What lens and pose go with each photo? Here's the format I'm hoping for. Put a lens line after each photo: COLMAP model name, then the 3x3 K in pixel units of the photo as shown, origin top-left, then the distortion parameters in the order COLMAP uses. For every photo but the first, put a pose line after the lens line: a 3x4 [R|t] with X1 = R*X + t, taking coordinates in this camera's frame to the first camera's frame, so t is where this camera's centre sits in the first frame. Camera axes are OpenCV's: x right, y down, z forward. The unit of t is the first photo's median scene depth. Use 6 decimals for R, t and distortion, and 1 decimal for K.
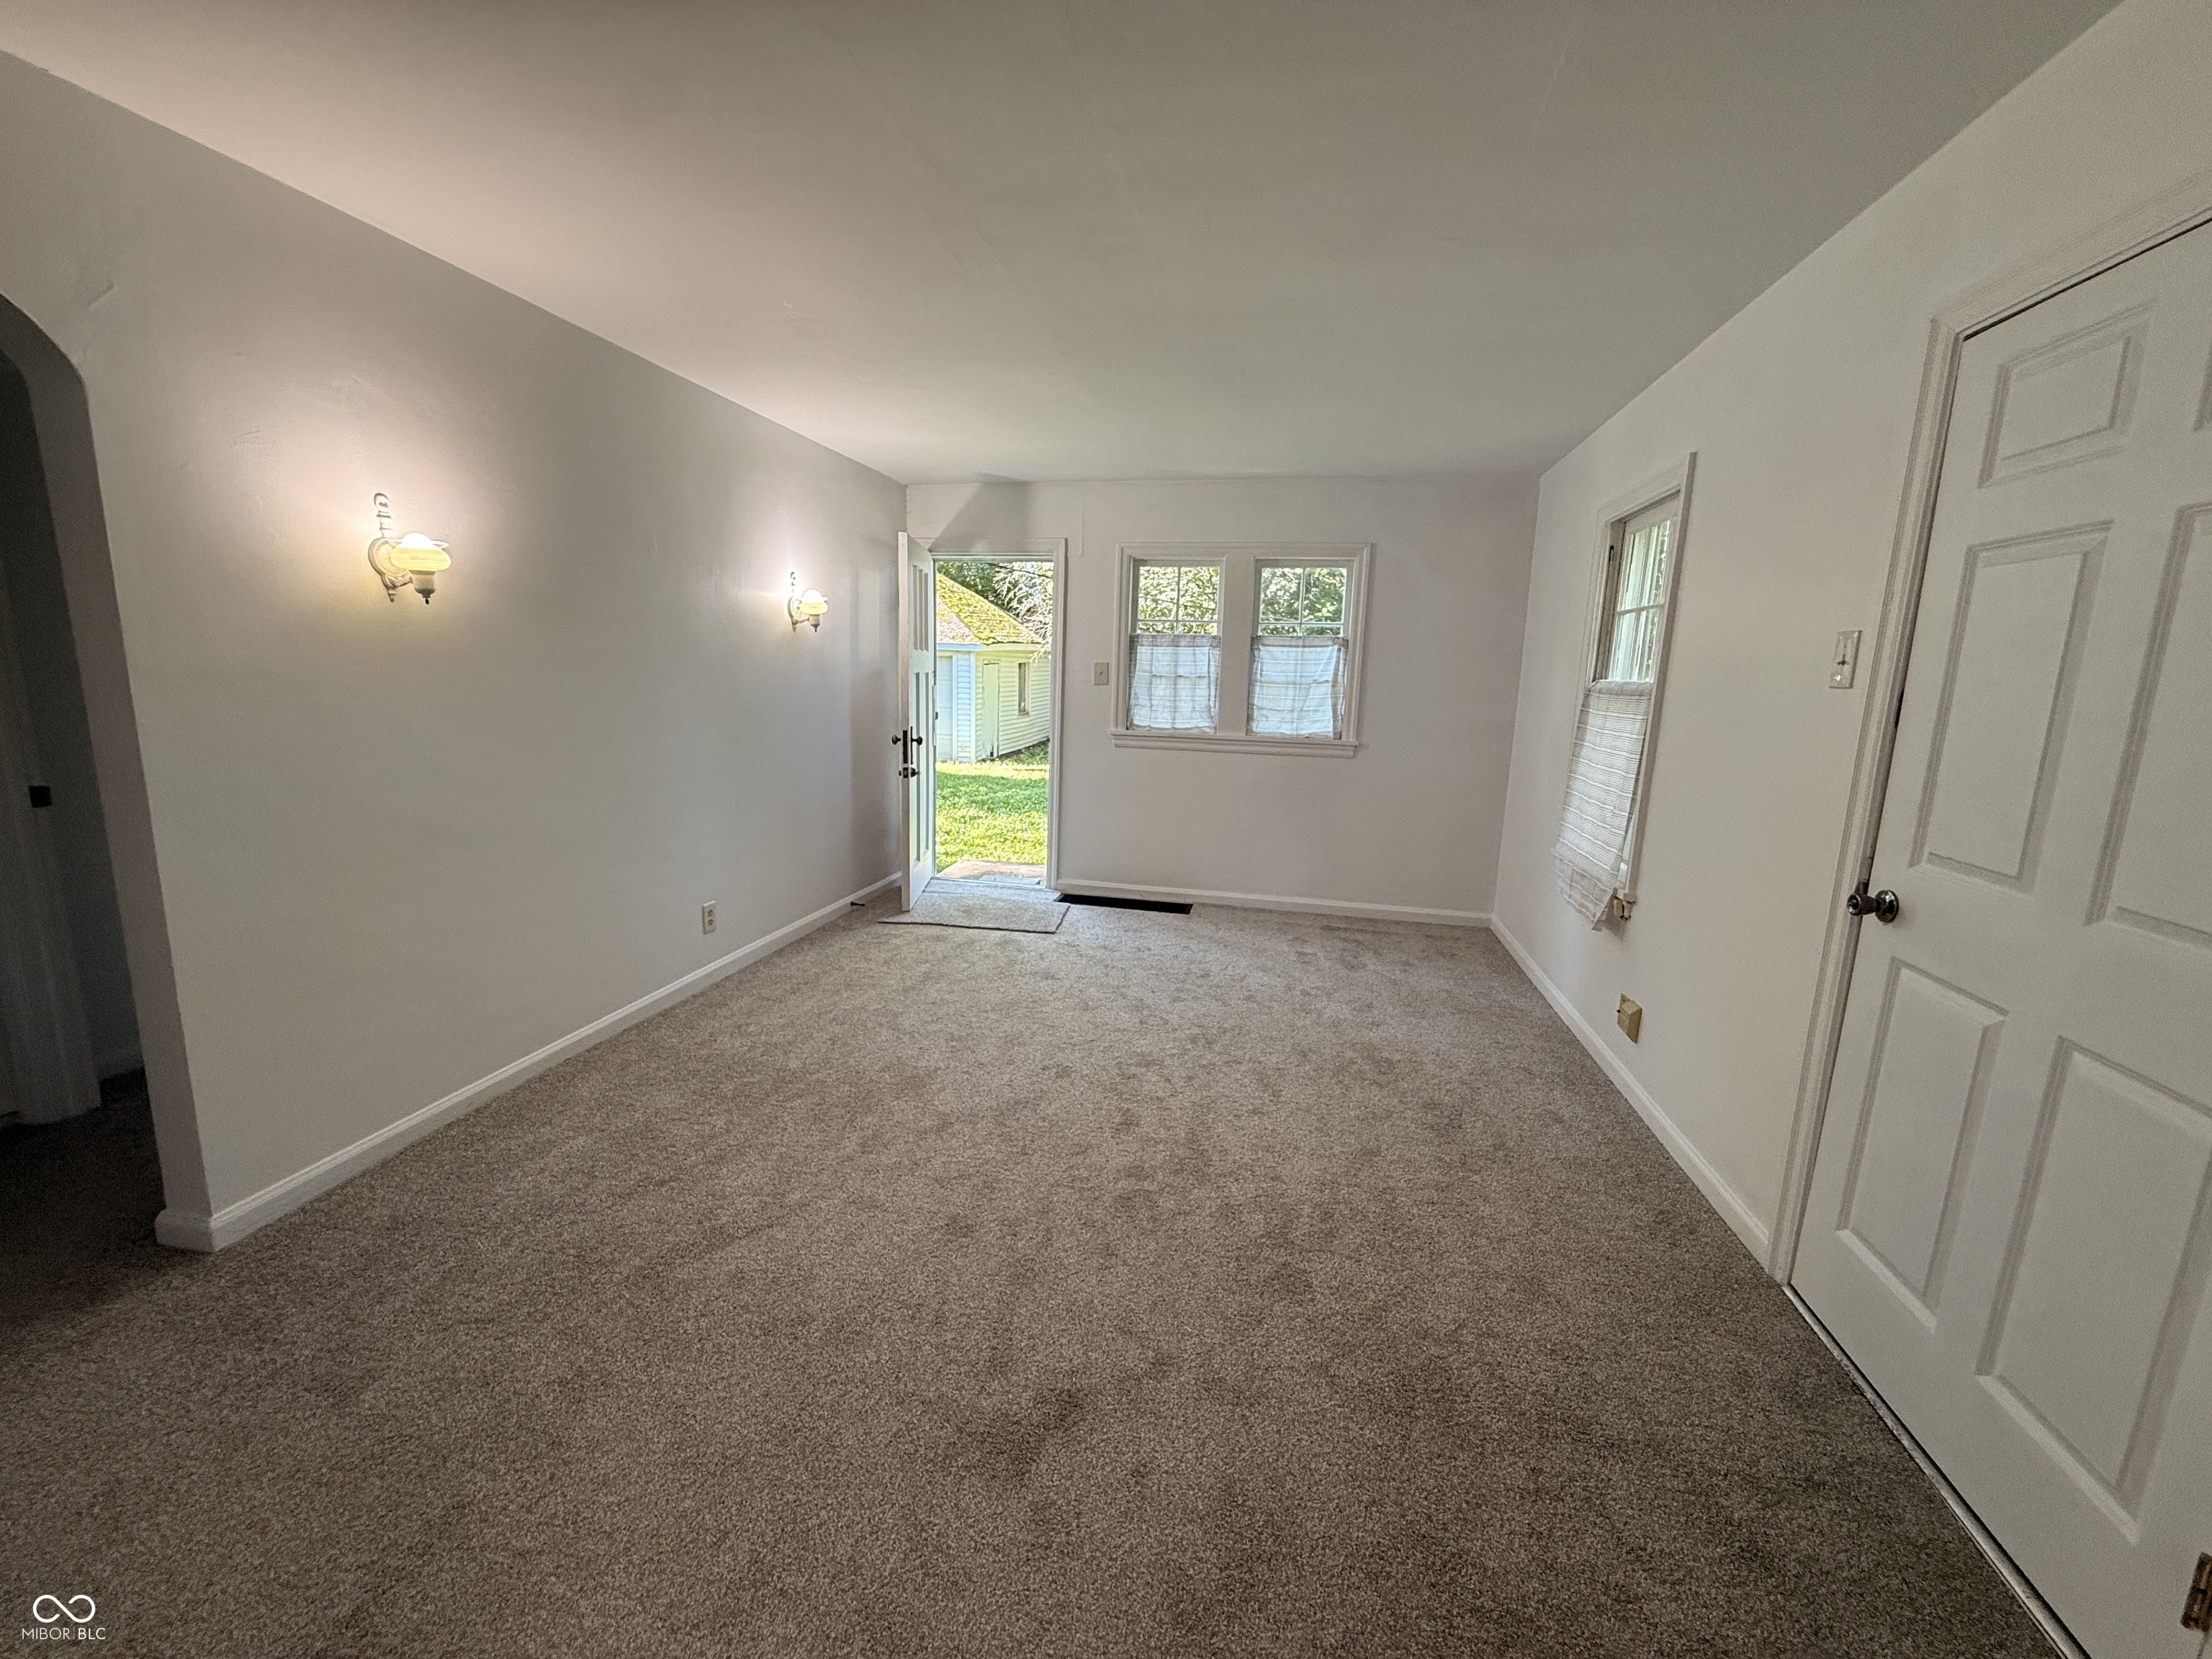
lens RADIAL K [[885.1, 0, 1094.5], [0, 885.1, 835.9], [0, 0, 1]] dist [-0.000700, 0.000449]
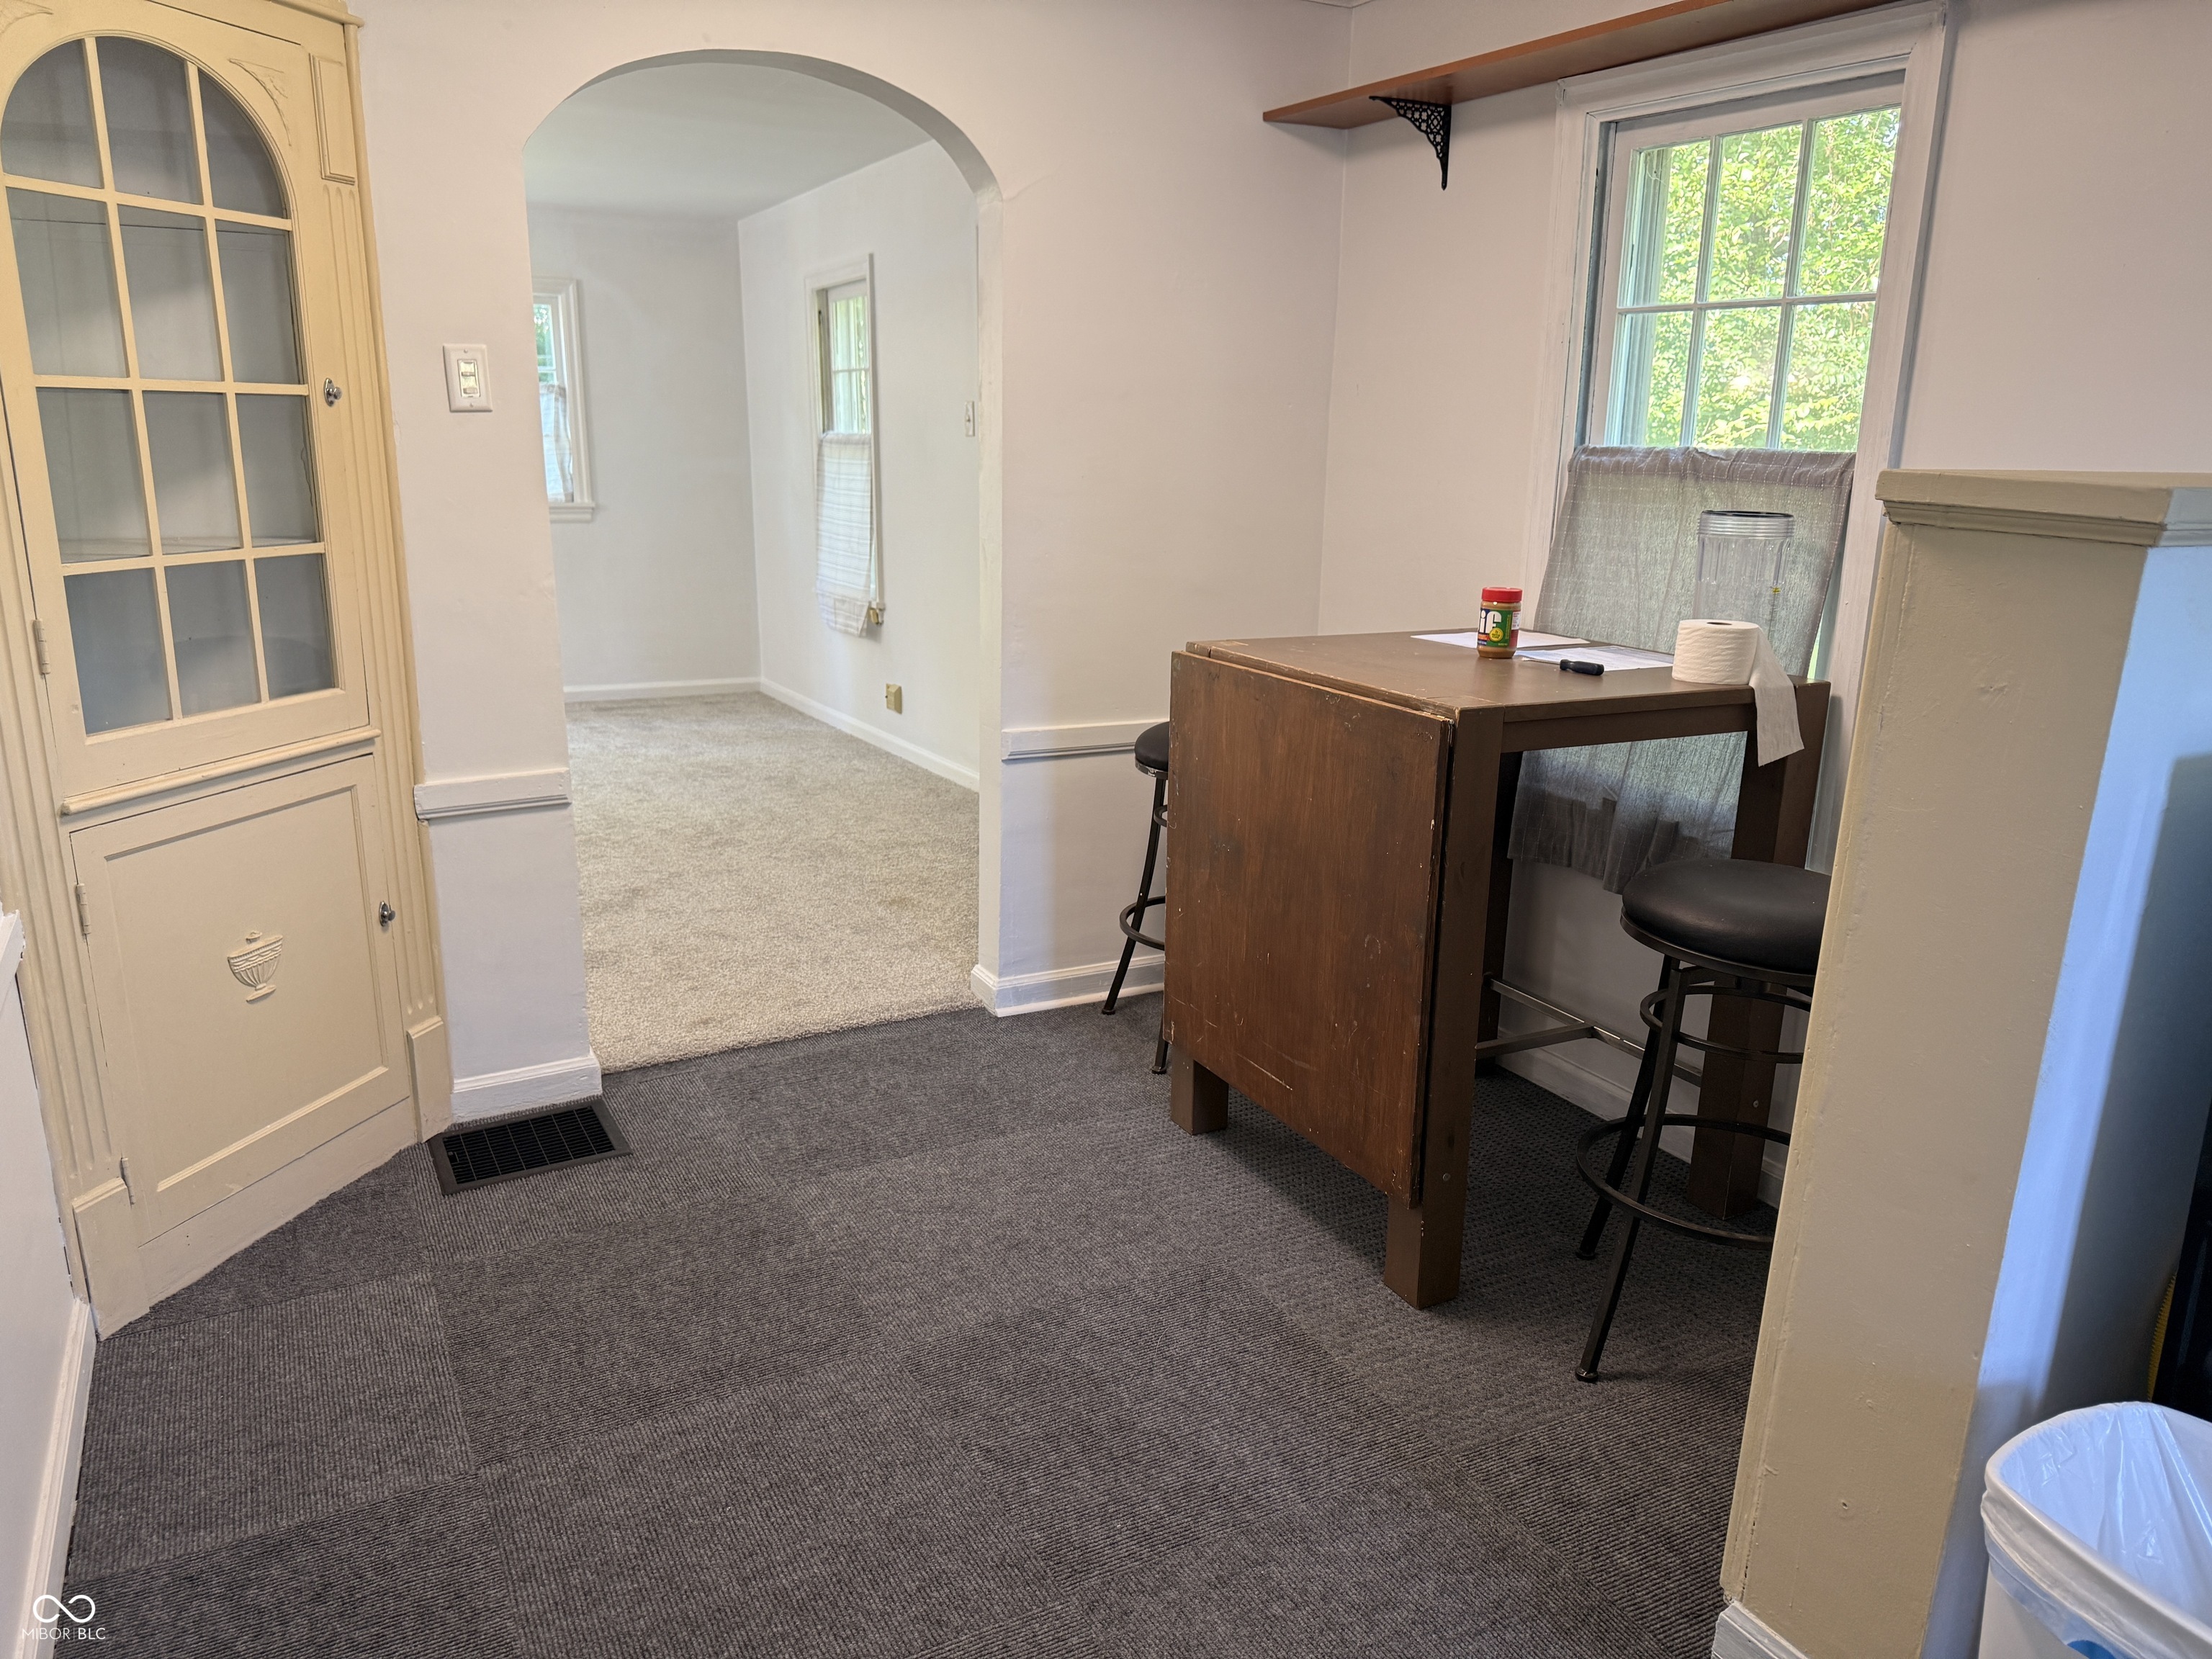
lens RADIAL K [[1555.7, 0, 1114.7], [0, 1555.7, 808.8], [0, 0, 1]] dist [0.075986, -0.082294]
pose [[0.752425, -0.169512, 0.636493, -0.541171], [0.130222, 0.985527, 0.108526, 0.138315], [-0.645678, 0.001227, 0.763609, -0.813461]]
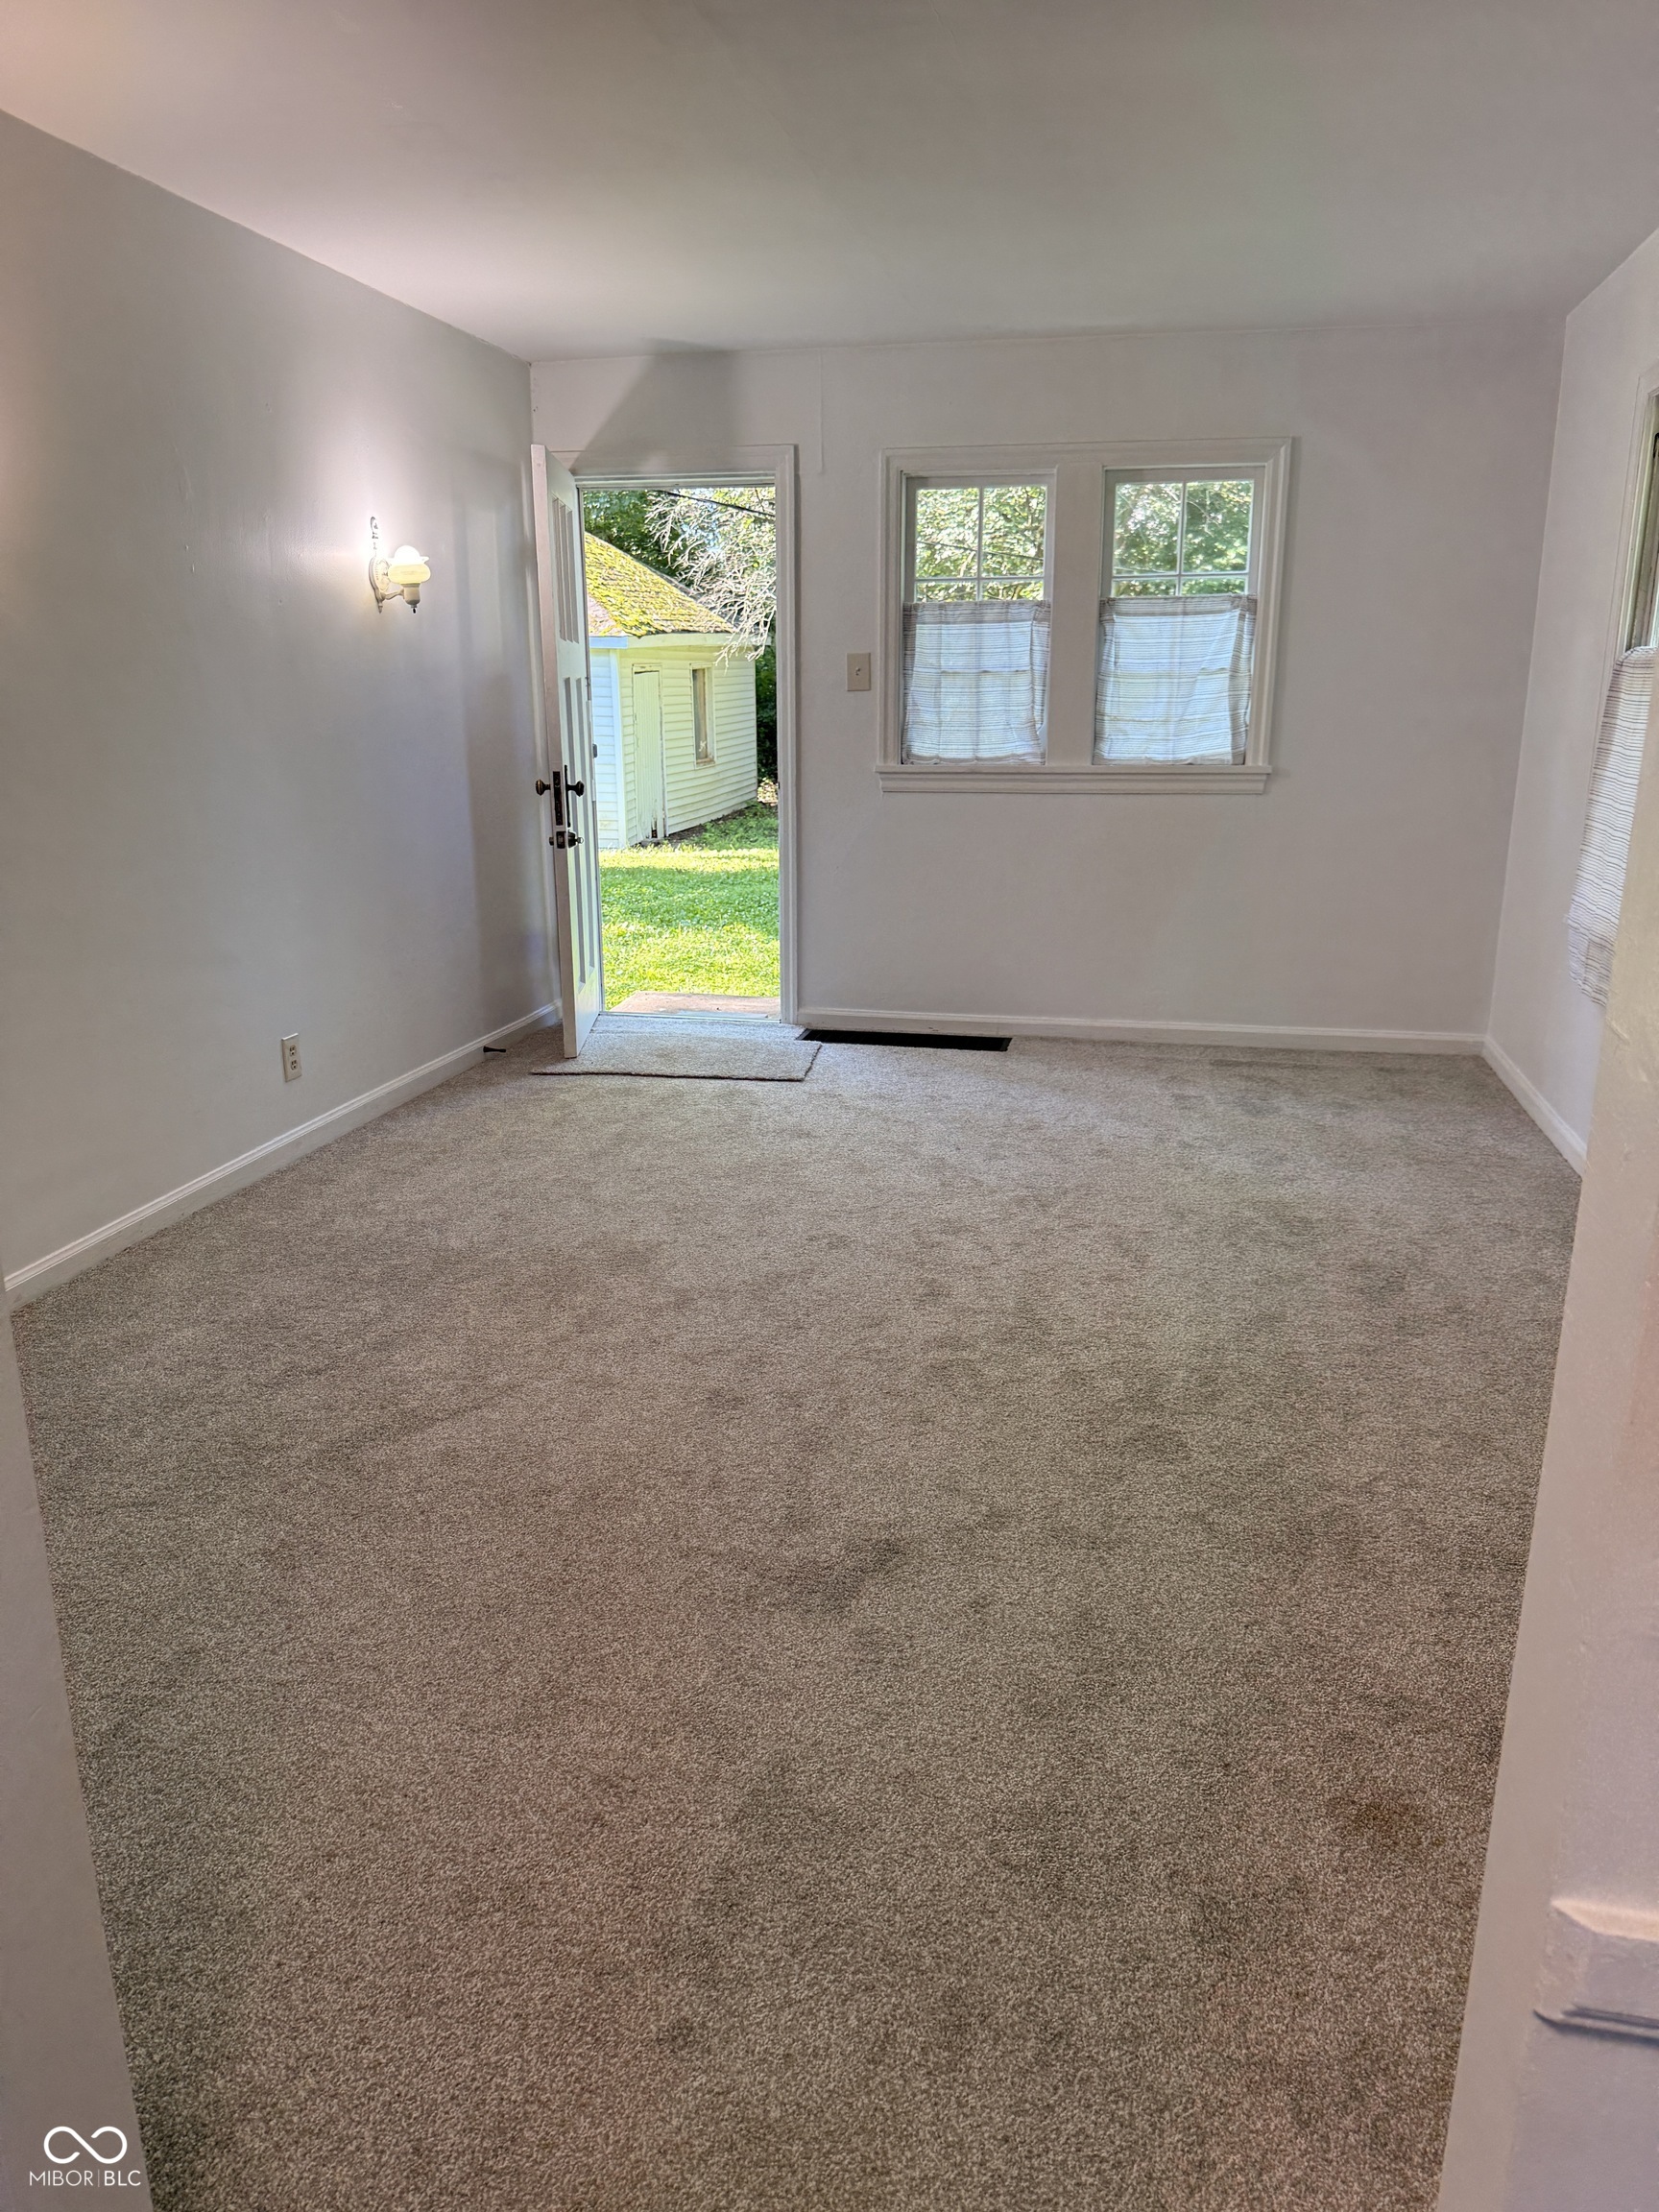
lens RADIAL K [[1555.7, 0, 825.5], [0, 1555.7, 1123.9], [0, 0, 1]] dist [0.075986, -0.082294]
pose [[0.999518, -0.030758, -0.004178, -0.032226], [0.031009, 0.995442, 0.090186, 0.051674], [0.001385, -0.090272, 0.995916, -0.194635]]
